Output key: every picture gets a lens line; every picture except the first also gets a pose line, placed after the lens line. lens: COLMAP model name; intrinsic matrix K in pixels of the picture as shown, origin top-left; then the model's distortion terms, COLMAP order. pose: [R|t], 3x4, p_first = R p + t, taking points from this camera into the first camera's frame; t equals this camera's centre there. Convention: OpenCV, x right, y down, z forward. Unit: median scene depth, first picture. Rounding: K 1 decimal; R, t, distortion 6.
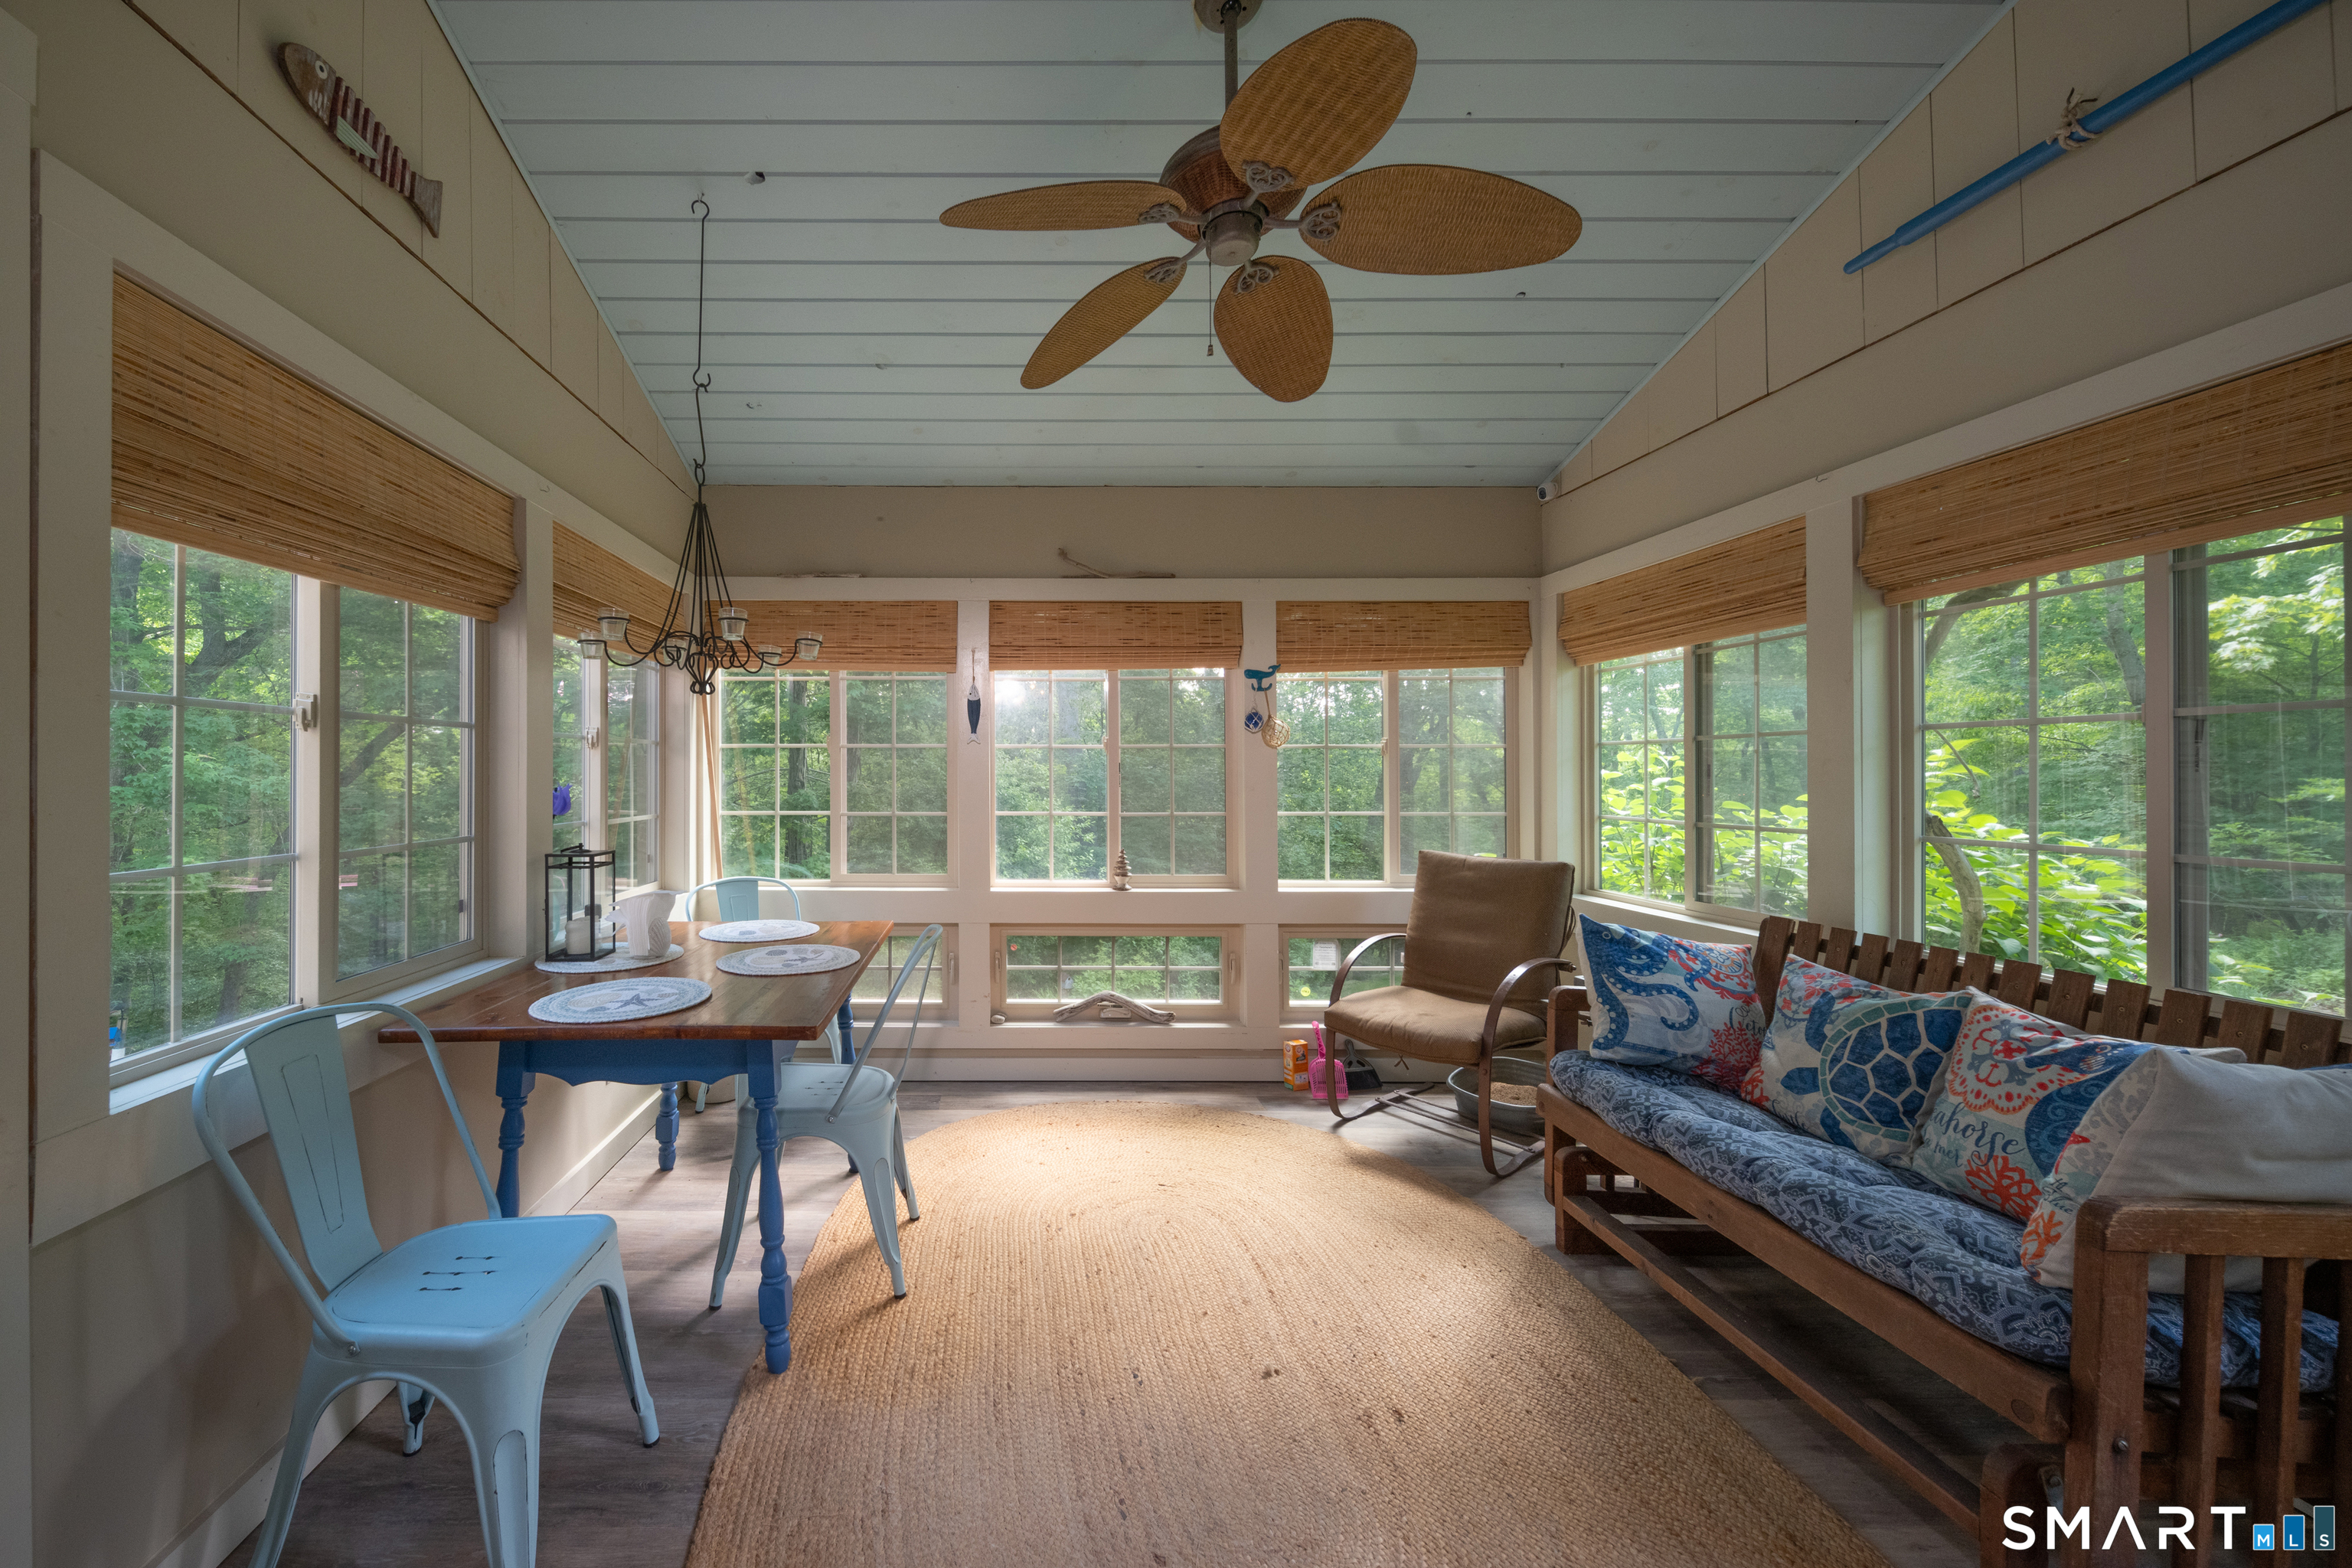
lens RADIAL K [[790.8, 0, 1176.1], [0, 790.8, 777.4], [0, 0, 1]] dist [0.001163, -0.000316]
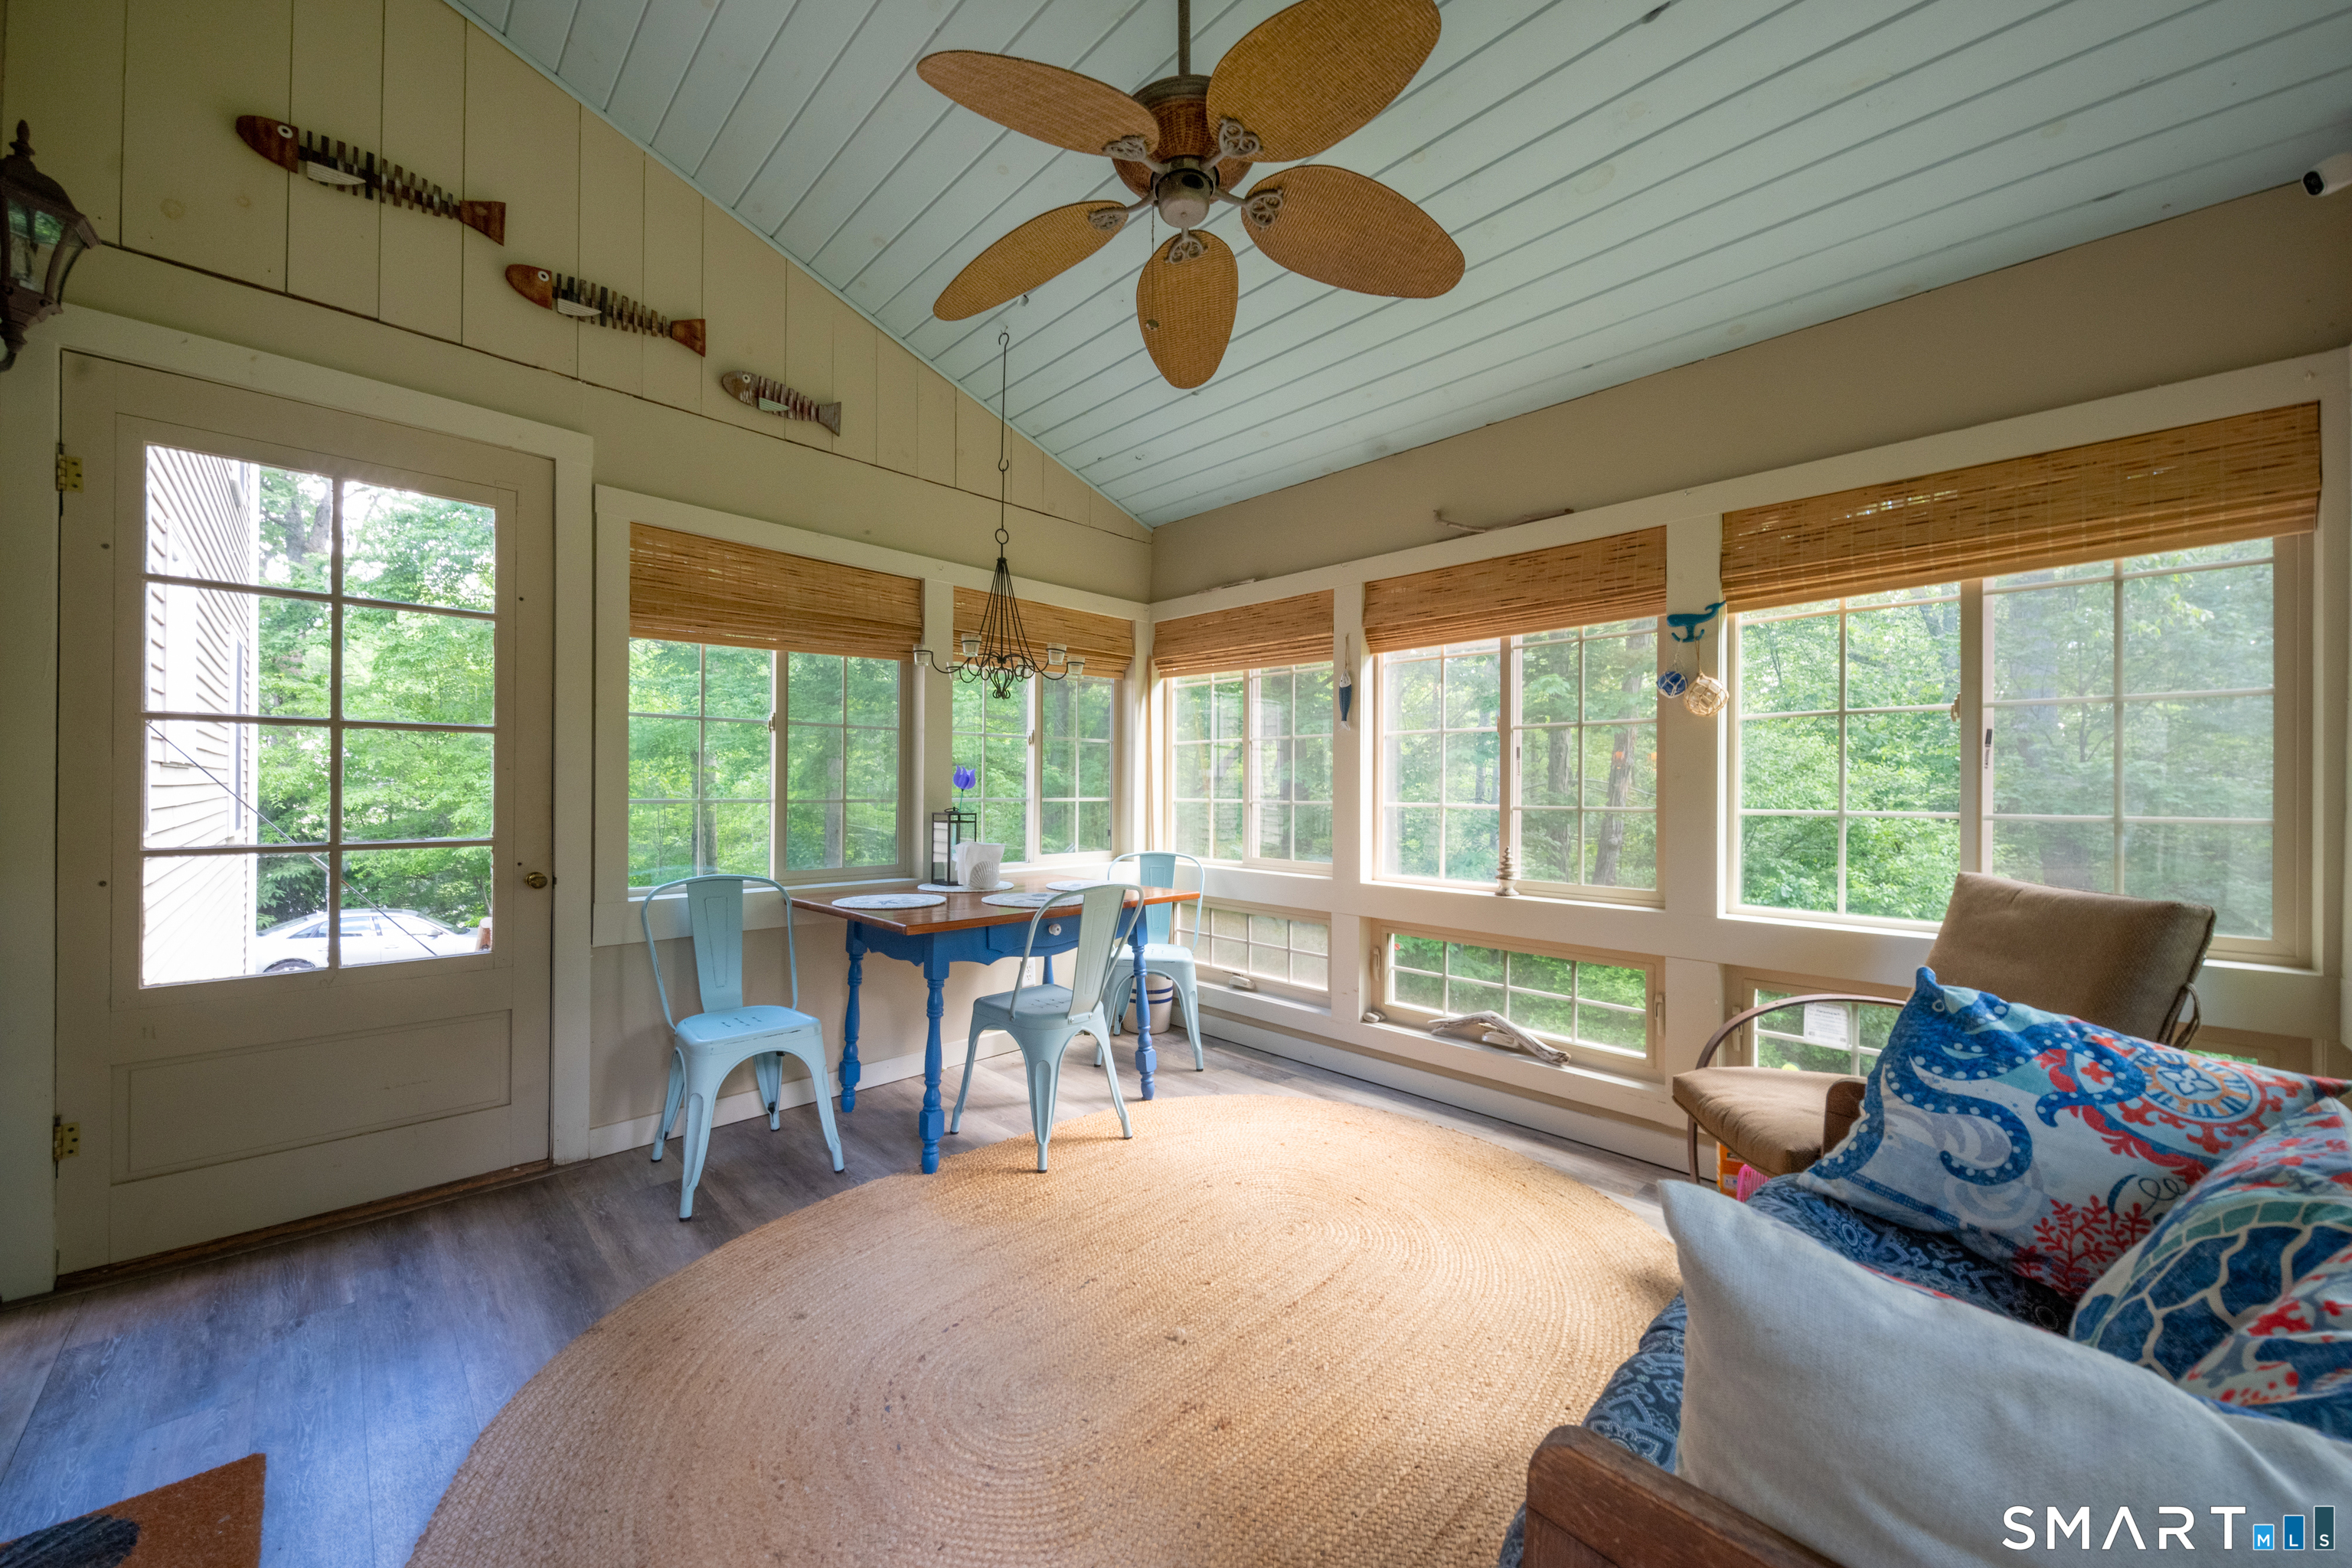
lens RADIAL K [[865.5, 0, 1177.1], [0, 865.5, 792.2], [0, 0, 1]] dist [-0.000027, -0.000711]
pose [[0.689431, 0.003577, -0.724343, 0.648498], [0.001672, 0.999977, 0.006529, 0.044068], [0.724350, -0.005713, 0.689409, 0.184250]]
